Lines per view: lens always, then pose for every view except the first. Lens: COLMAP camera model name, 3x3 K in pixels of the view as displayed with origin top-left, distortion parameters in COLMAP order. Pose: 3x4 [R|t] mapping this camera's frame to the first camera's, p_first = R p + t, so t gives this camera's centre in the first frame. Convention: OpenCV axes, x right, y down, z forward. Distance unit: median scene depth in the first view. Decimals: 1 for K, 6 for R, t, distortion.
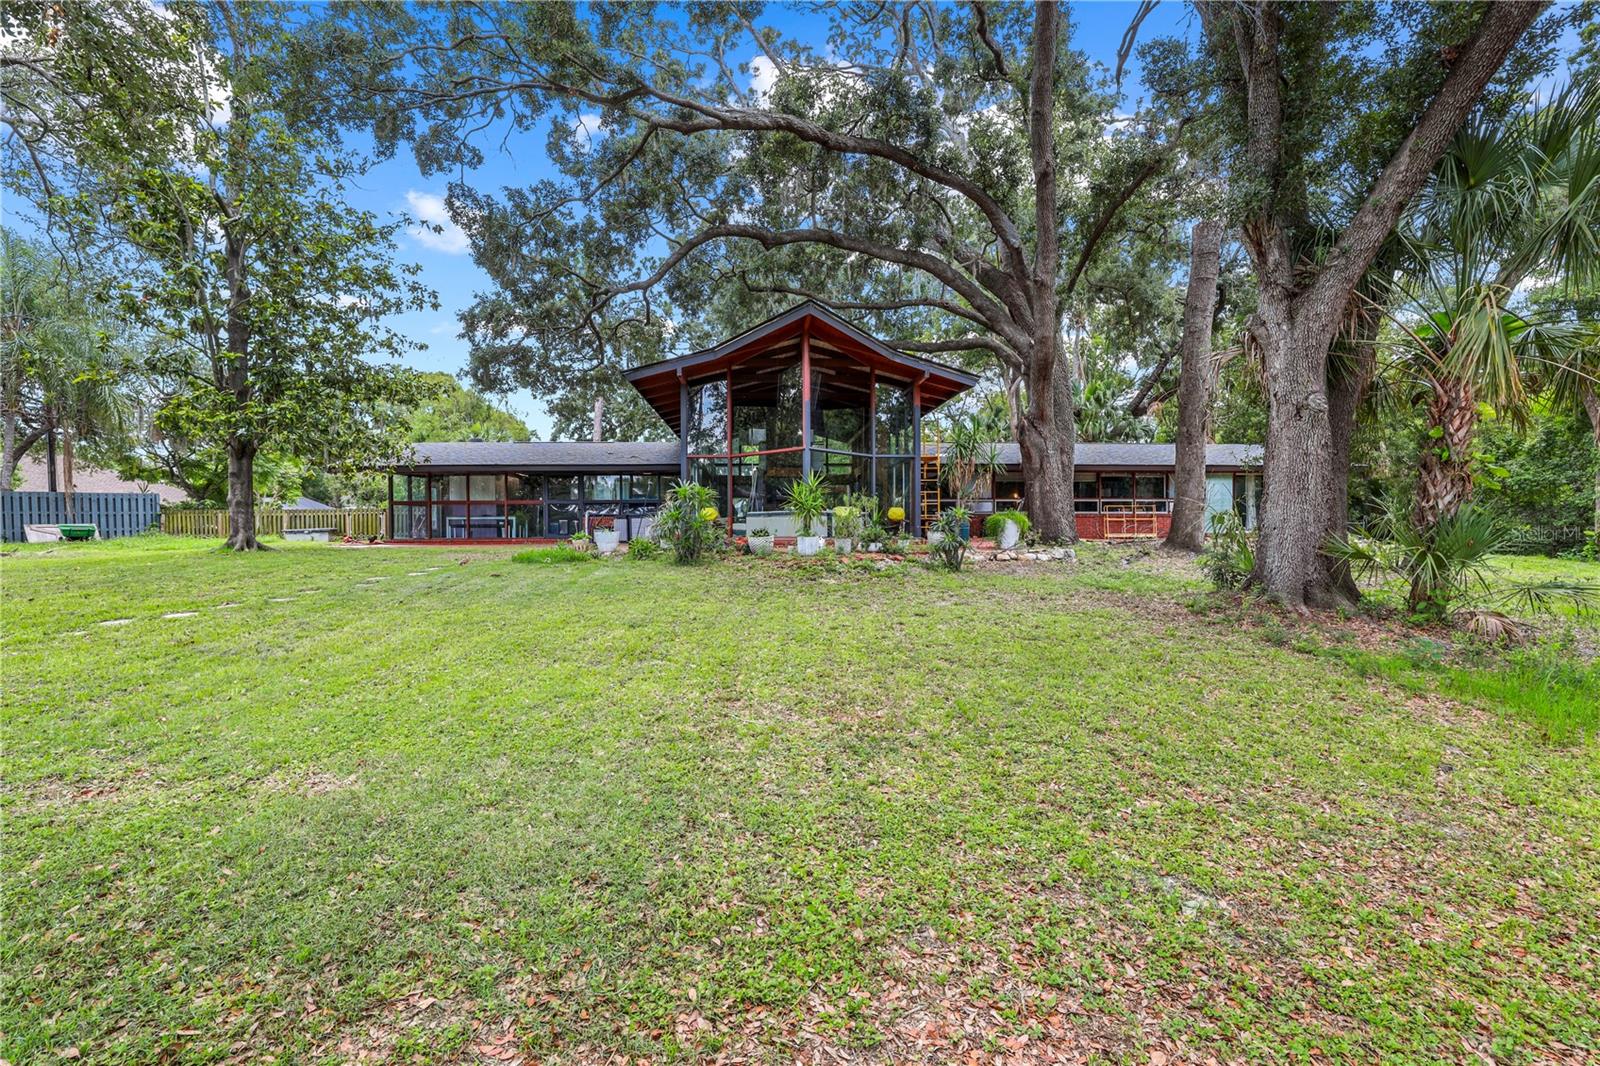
lens RADIAL K [[703.4, 0, 795.8], [0, 703.4, 534.0], [0, 0, 1]] dist [-0.024300, 0.000512]
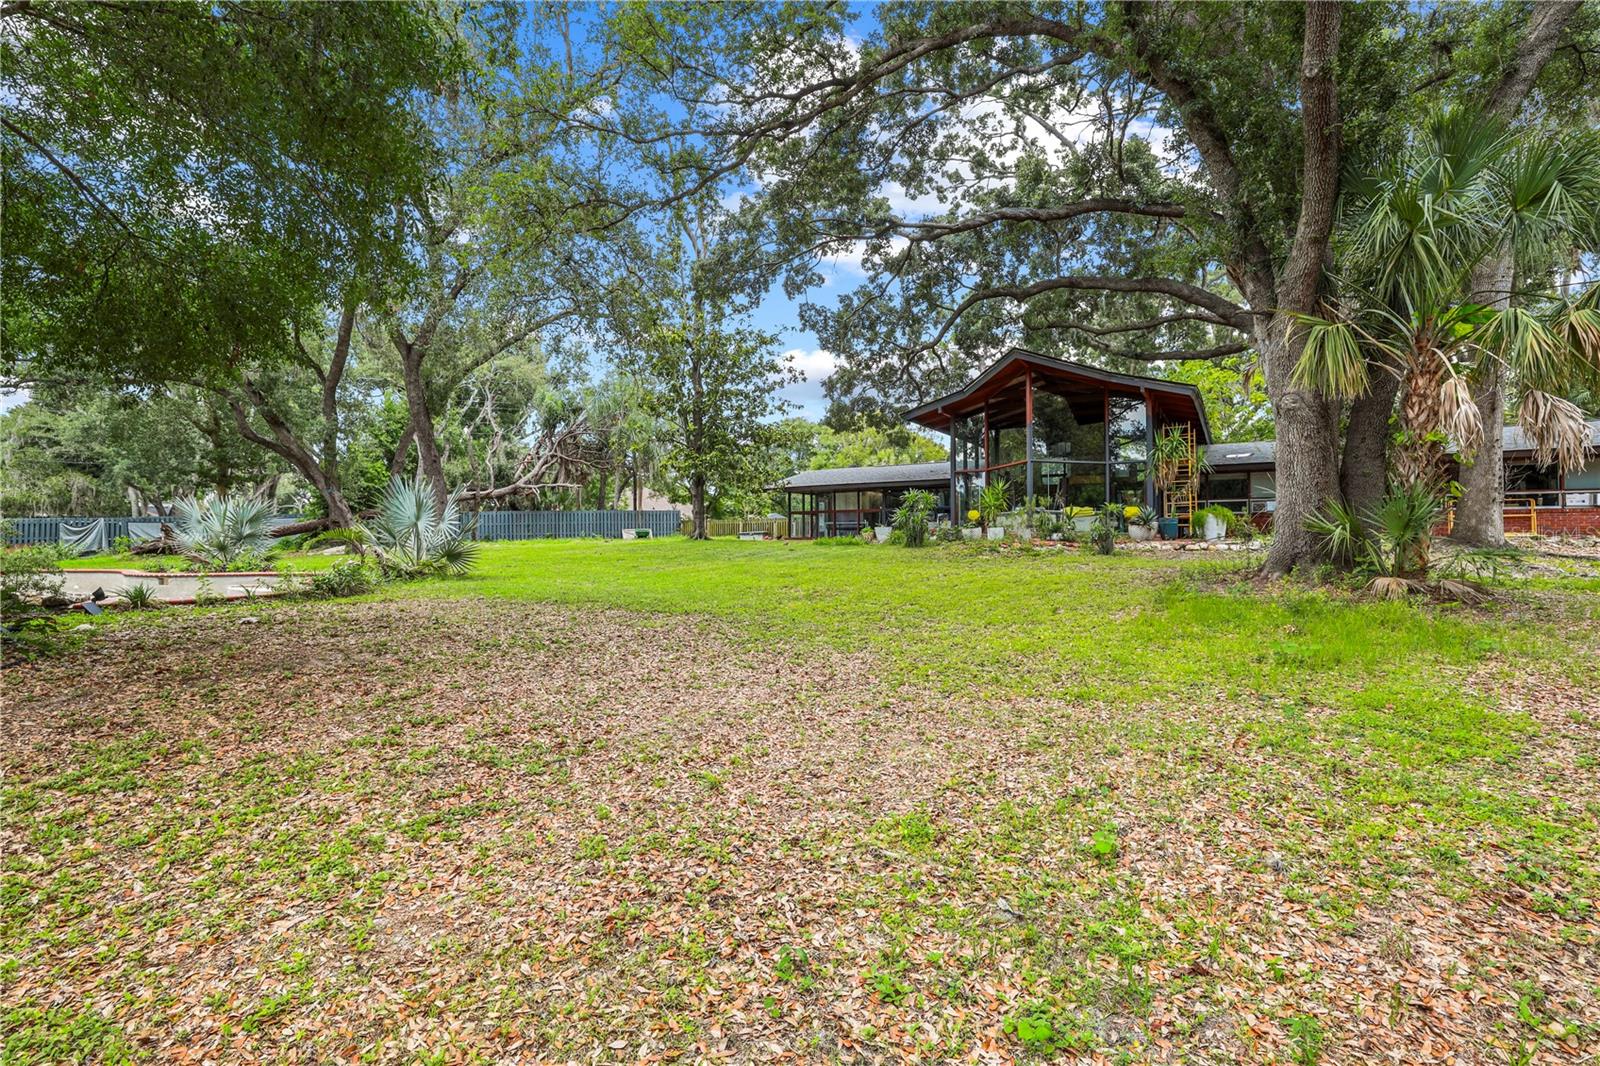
lens RADIAL K [[703.4, 0, 806.2], [0, 703.4, 537.4], [0, 0, 1]] dist [-0.024300, 0.000512]
pose [[0.811722, 0.000375, -0.584044, 0.438196], [-0.010533, 0.999847, -0.013998, 0.039545], [0.583949, 0.017514, 0.811601, -0.260118]]
